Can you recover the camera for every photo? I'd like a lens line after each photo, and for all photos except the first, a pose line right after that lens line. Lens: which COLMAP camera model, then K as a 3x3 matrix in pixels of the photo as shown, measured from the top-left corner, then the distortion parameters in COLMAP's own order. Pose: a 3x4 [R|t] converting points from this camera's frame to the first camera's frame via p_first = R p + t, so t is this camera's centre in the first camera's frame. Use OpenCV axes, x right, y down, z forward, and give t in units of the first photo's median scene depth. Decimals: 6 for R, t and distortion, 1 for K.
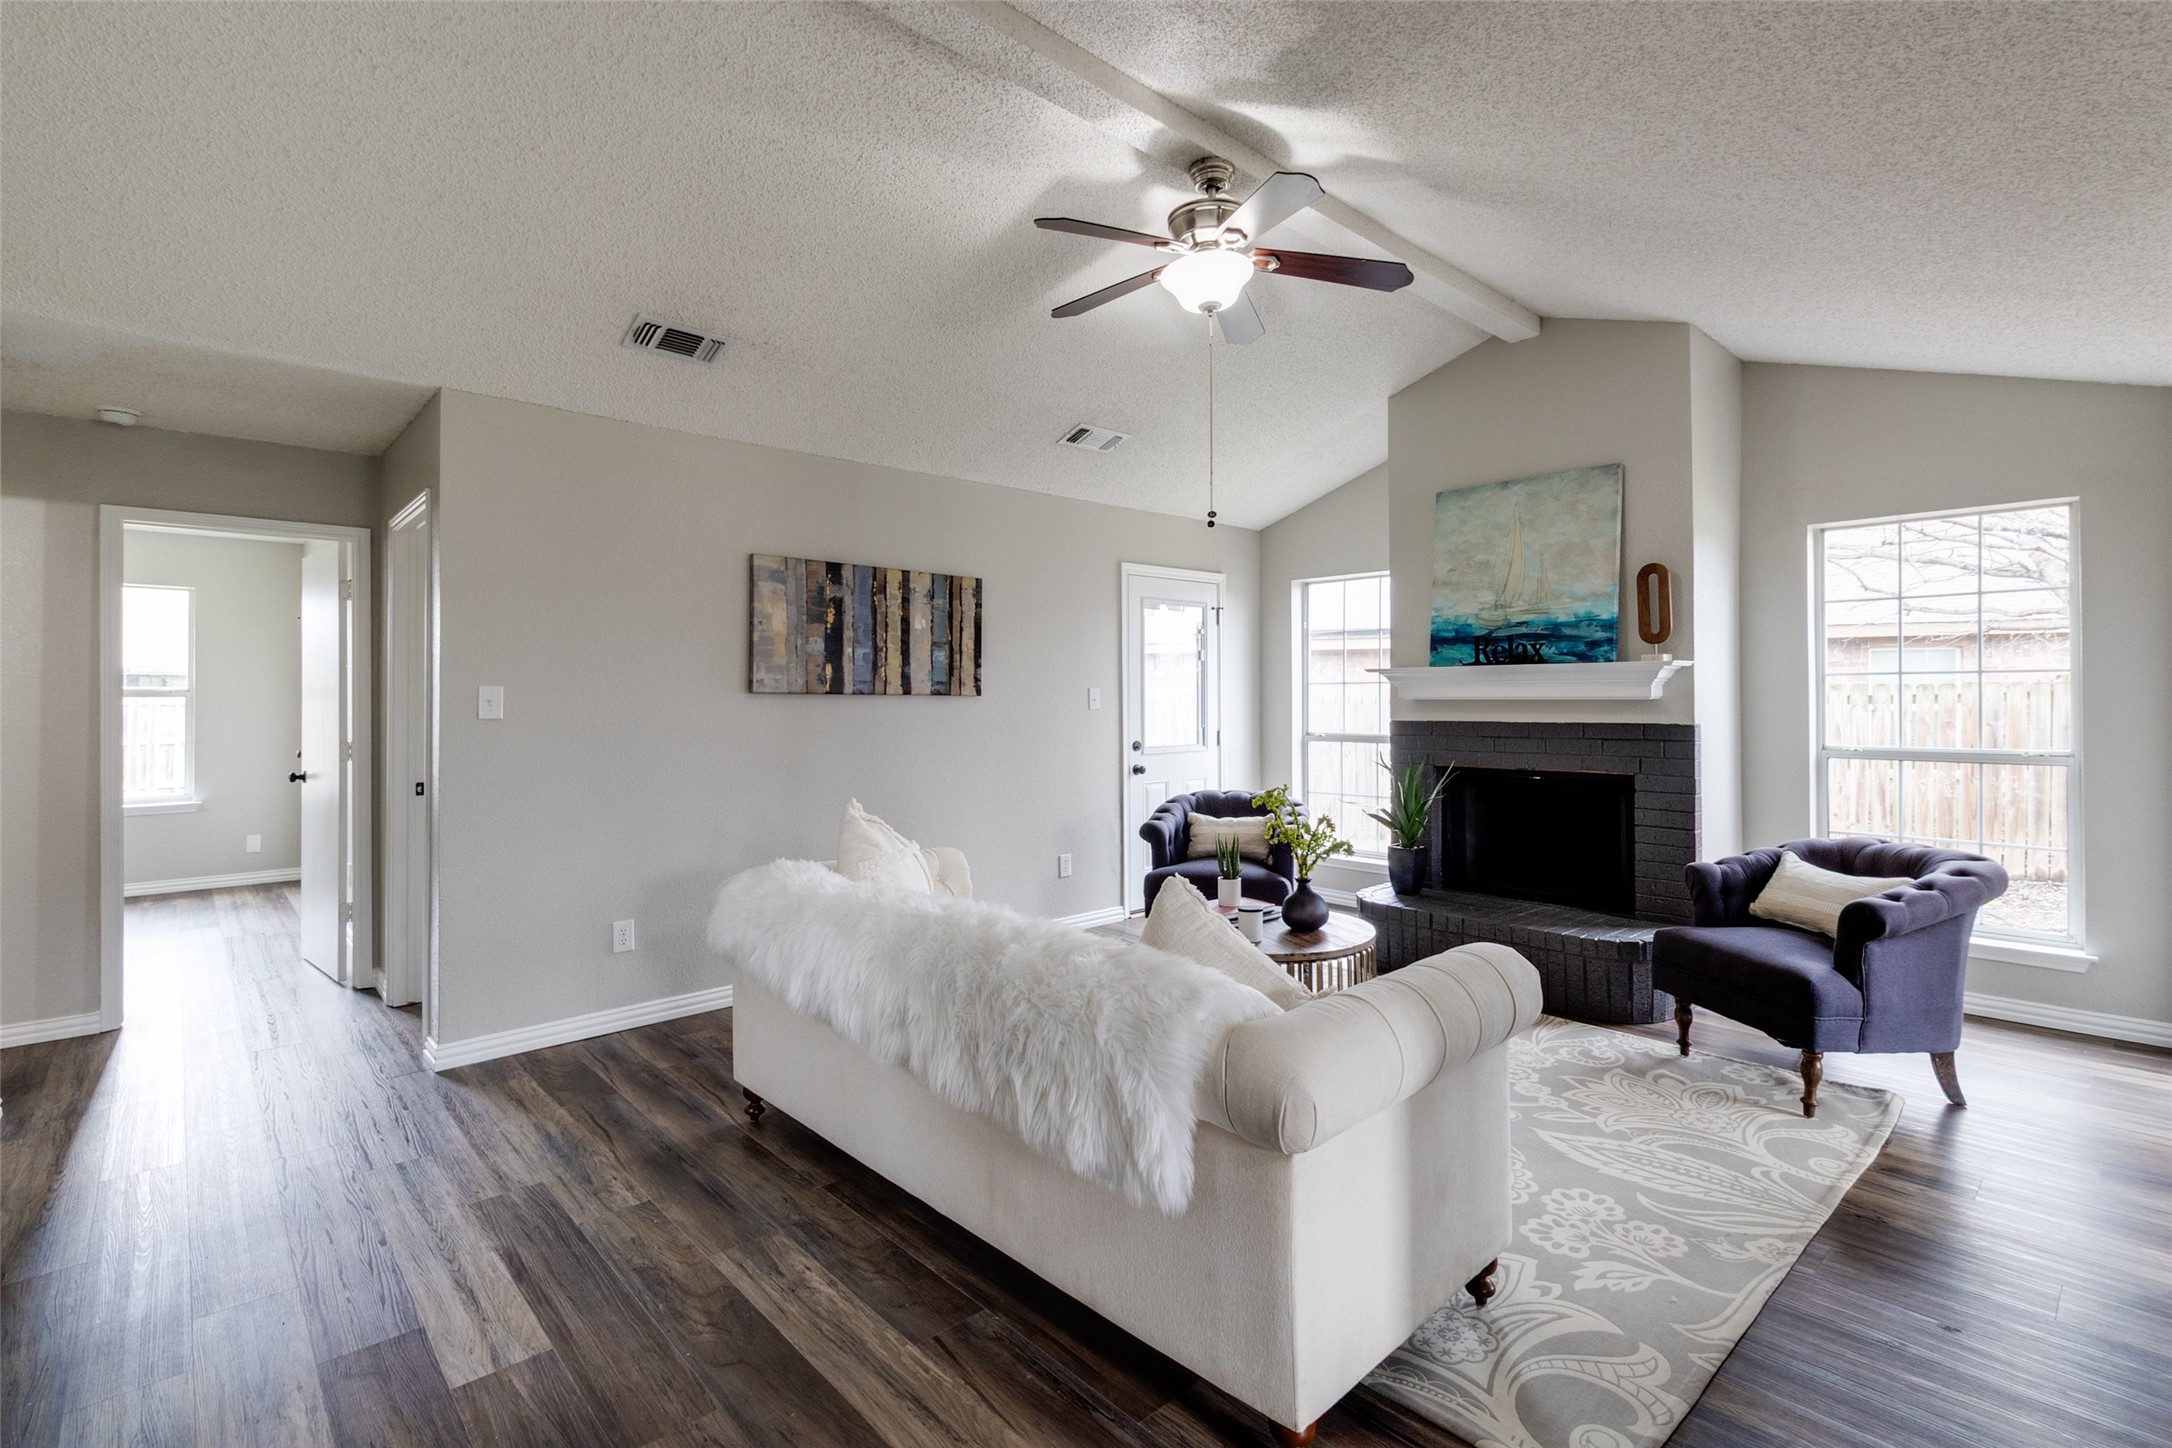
lens RADIAL K [[1002.7, 0, 1114.2], [0, 1002.7, 690.3], [0, 0, 1]] dist [0.001917, 0.000215]
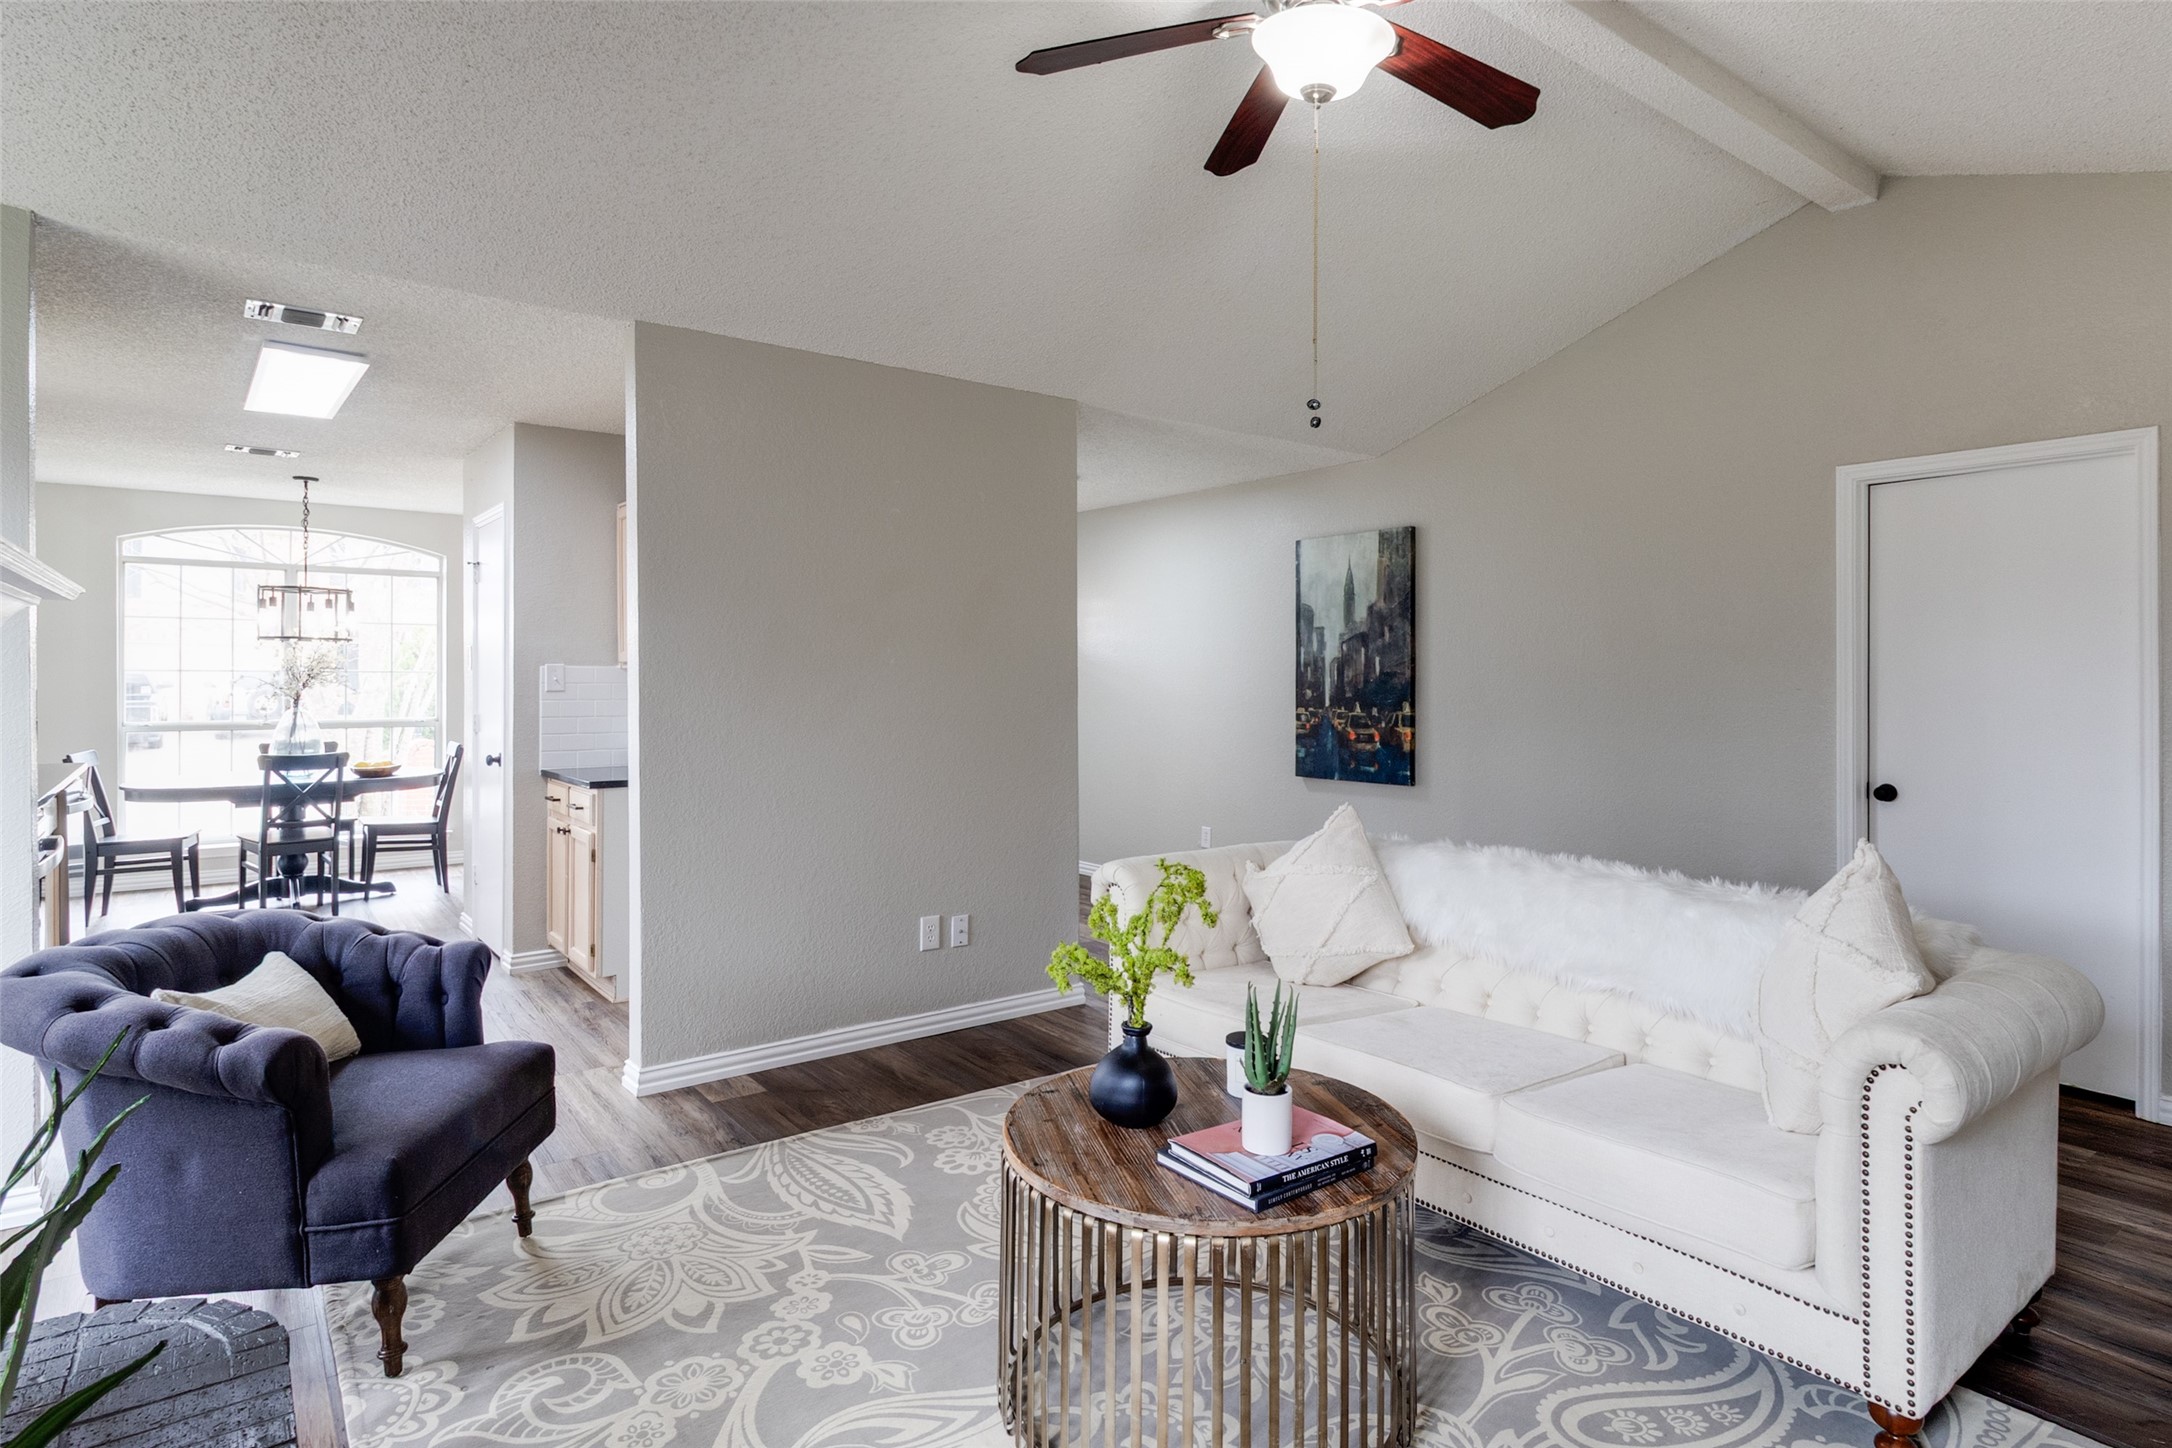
lens RADIAL K [[1179.8, 0, 1109.8], [0, 1179.8, 670.8], [0, 0, 1]] dist [0.001204, 0.000045]
pose [[-0.995143, 0.000068, 0.098436, 0.106601], [-0.001228, 0.999913, -0.013101, 0.004926], [-0.098429, -0.013158, -0.995057, 1.220796]]
